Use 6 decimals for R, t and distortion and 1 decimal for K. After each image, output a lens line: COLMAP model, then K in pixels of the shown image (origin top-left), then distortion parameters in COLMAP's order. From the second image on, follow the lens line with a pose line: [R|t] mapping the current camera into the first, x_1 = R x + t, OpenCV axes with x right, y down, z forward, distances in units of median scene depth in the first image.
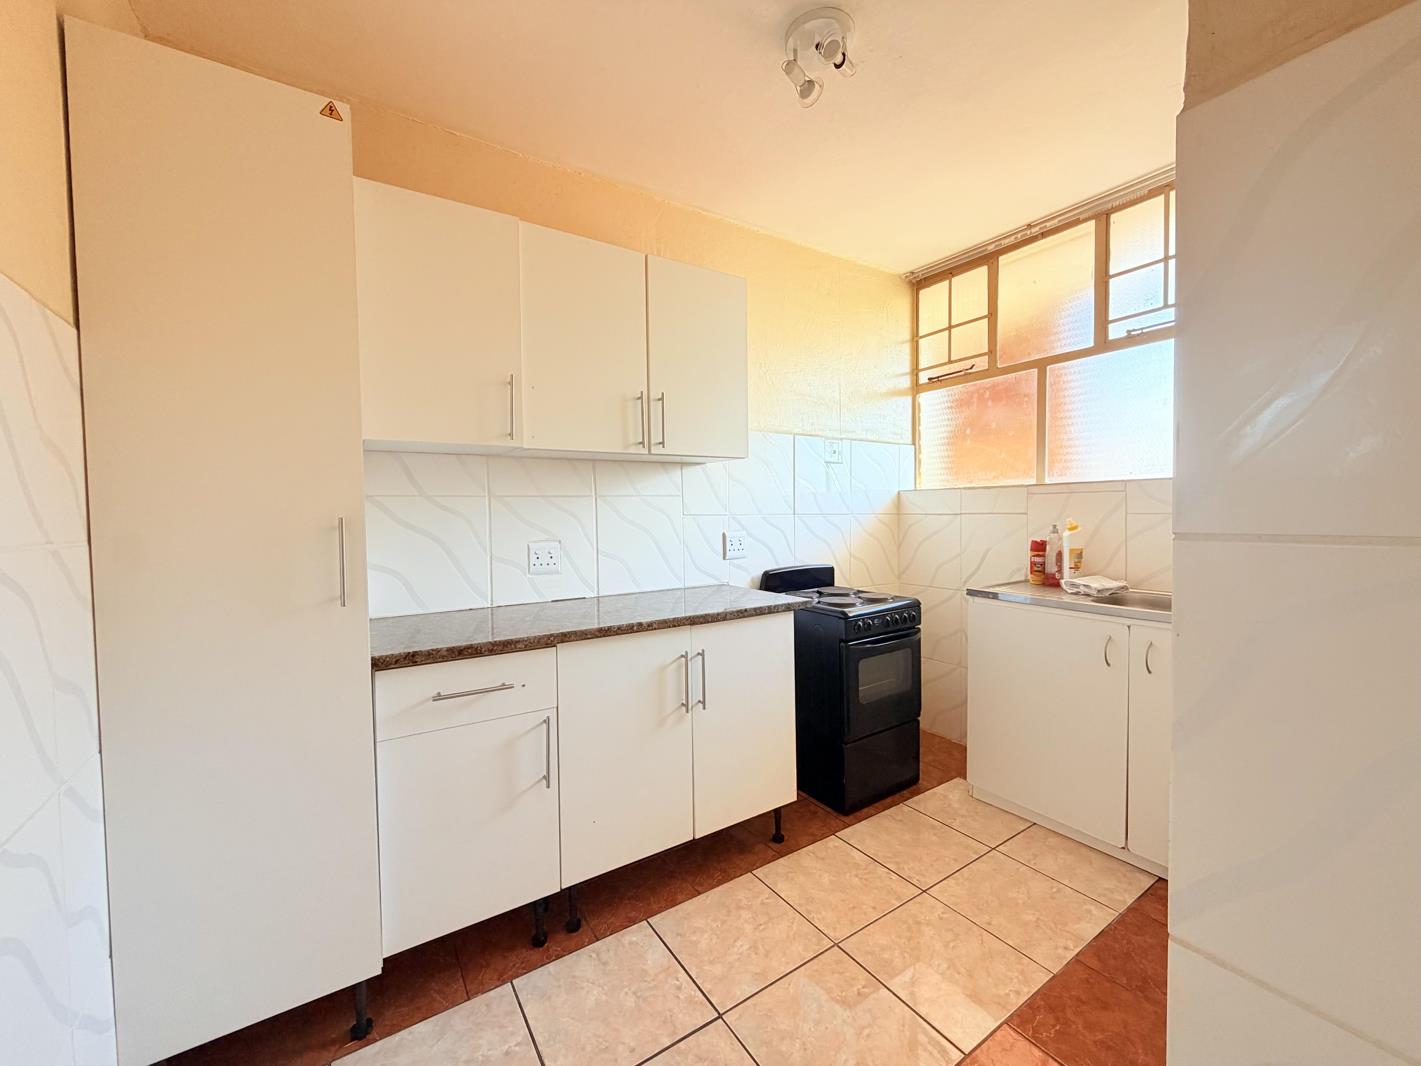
lens RADIAL K [[557.2, 0, 707.2], [0, 557.2, 529.0], [0, 0, 1]] dist [-0.006706, -0.000516]
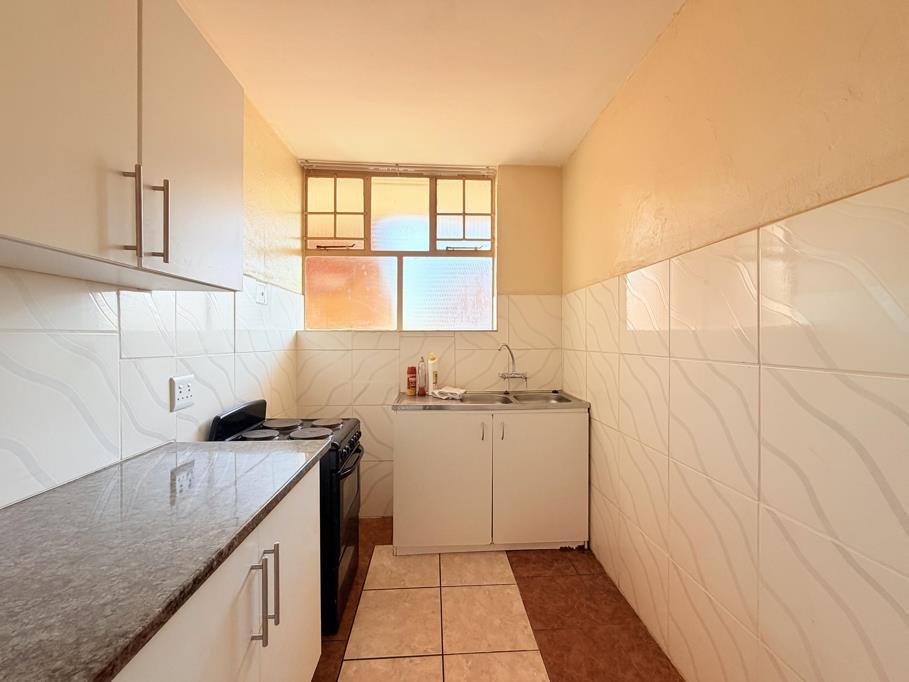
lens RADIAL K [[356.5, 0, 457.2], [0, 356.5, 341.8], [0, 0, 1]] dist [-0.006706, -0.000516]
pose [[0.500593, 0.009284, 0.865633, -0.205428], [0.023092, 0.999443, -0.024073, -0.023290], [-0.865375, 0.032040, 0.500100, 0.388833]]
